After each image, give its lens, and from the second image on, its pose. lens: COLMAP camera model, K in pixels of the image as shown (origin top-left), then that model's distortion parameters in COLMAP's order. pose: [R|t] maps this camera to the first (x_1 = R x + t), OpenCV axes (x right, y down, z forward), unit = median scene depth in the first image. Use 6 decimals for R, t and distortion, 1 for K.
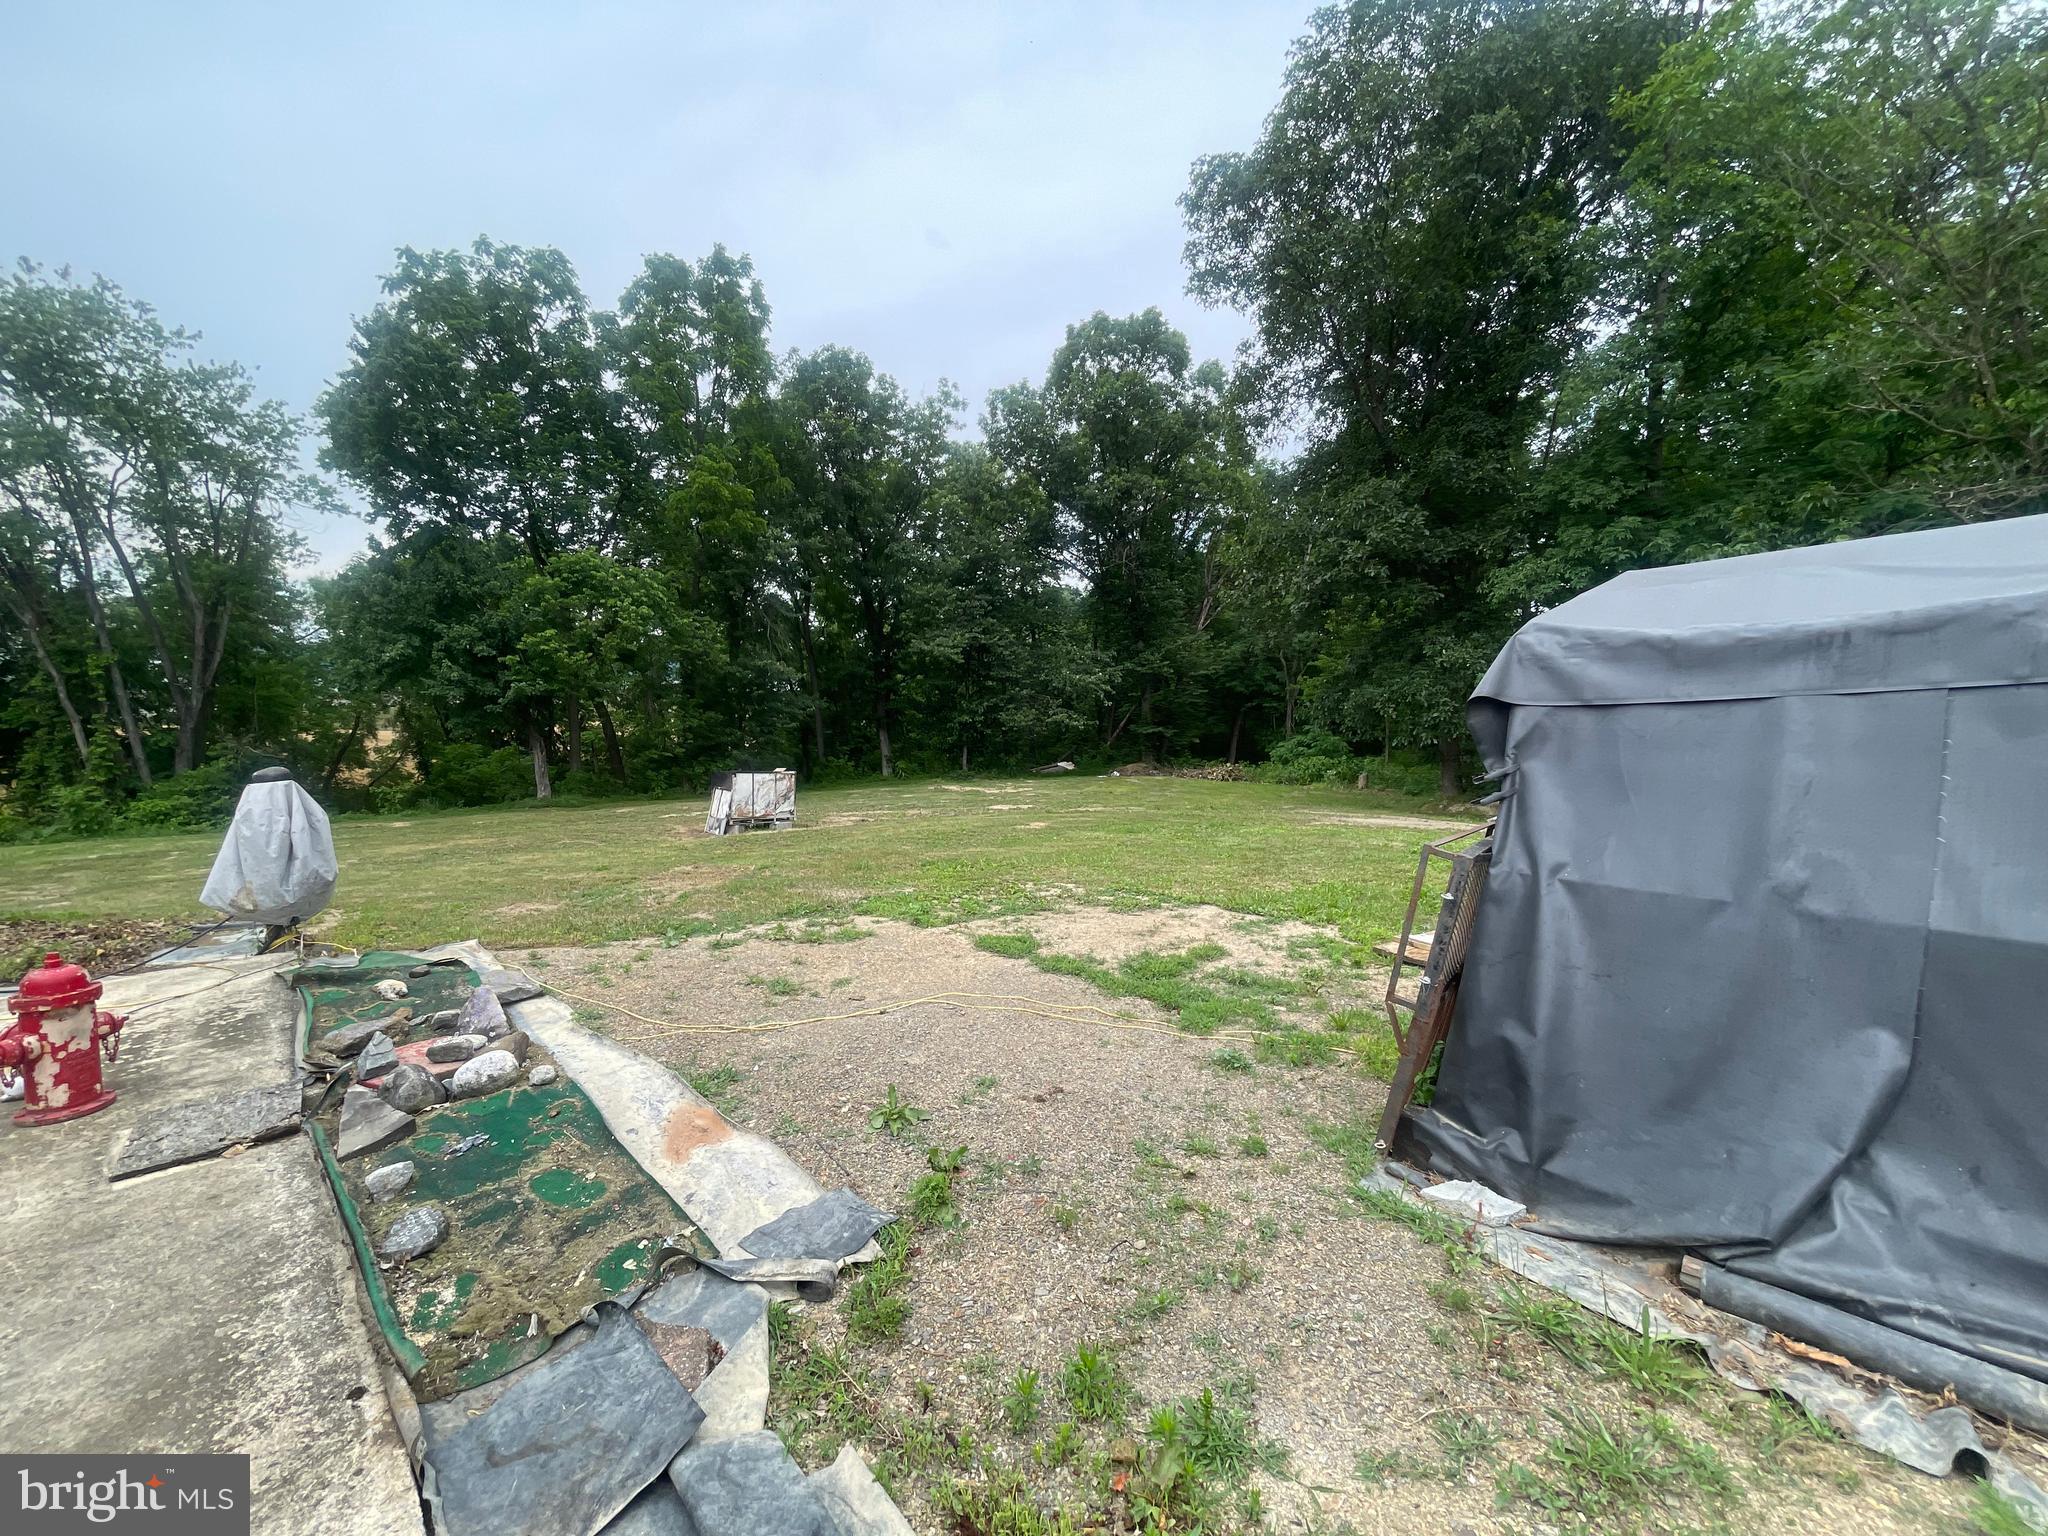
lens RADIAL K [[828.0, 0, 1022.6], [0, 828.0, 772.1], [0, 0, 1]] dist [0.000648, -0.000650]
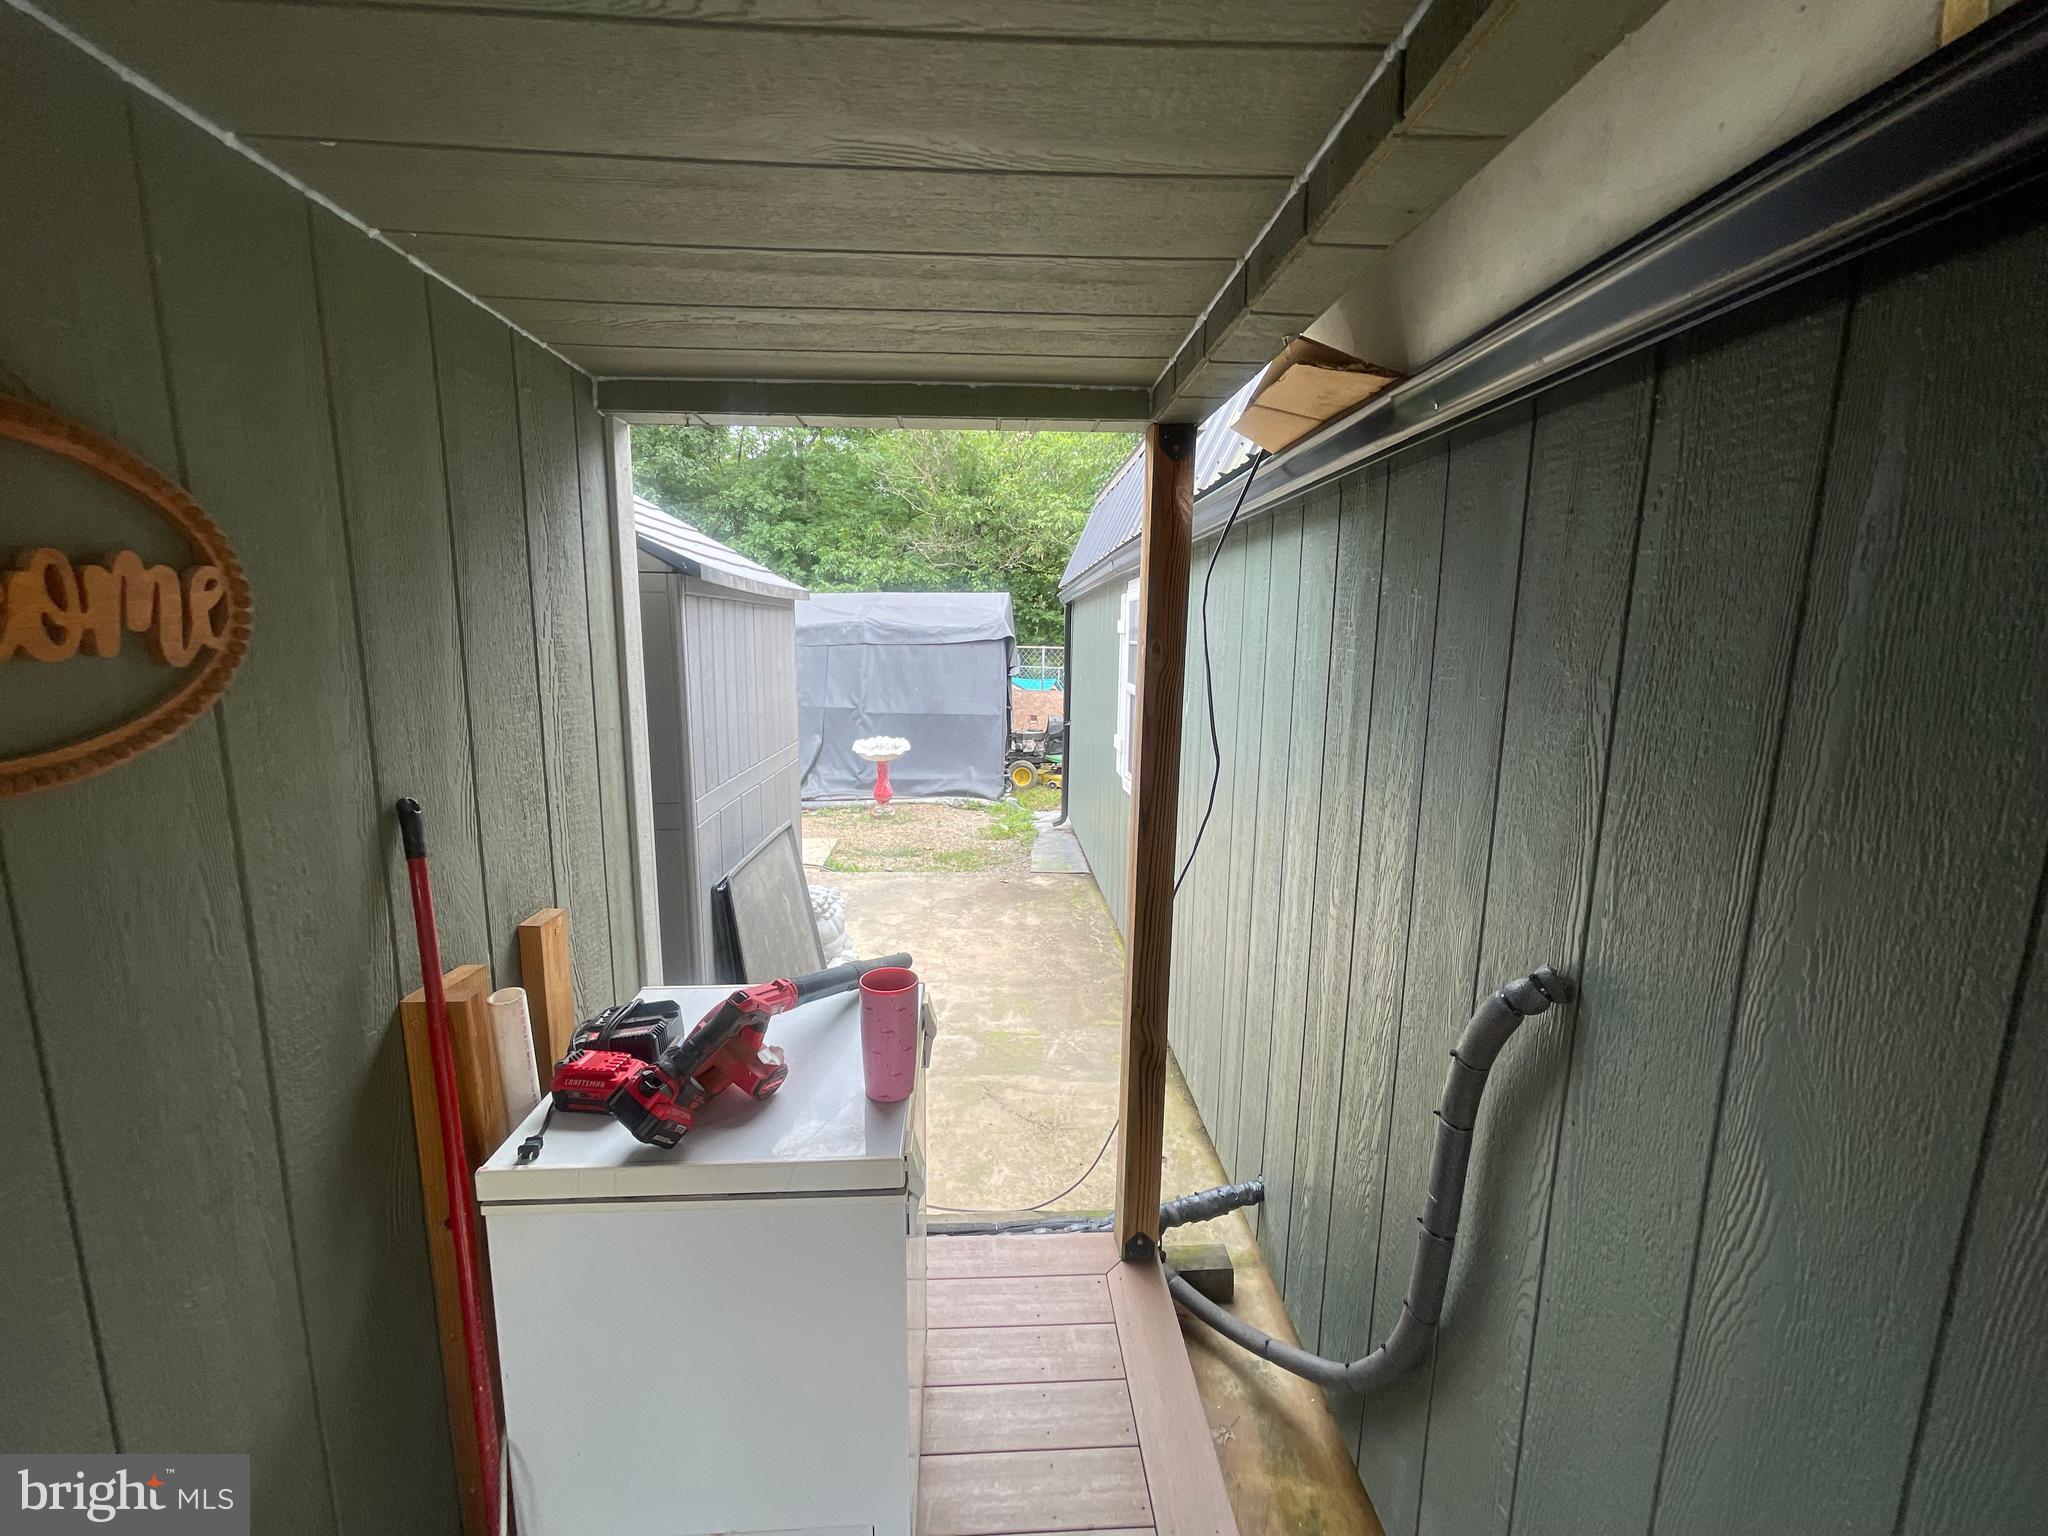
lens RADIAL K [[828.0, 0, 1022.6], [0, 828.0, 772.1], [0, 0, 1]] dist [0.000648, -0.000650]
pose [[0.643383, -0.084879, 0.760824, -1.267838], [0.023097, 0.995534, 0.091532, 0.154234], [-0.765196, -0.041318, 0.642470, -2.174061]]
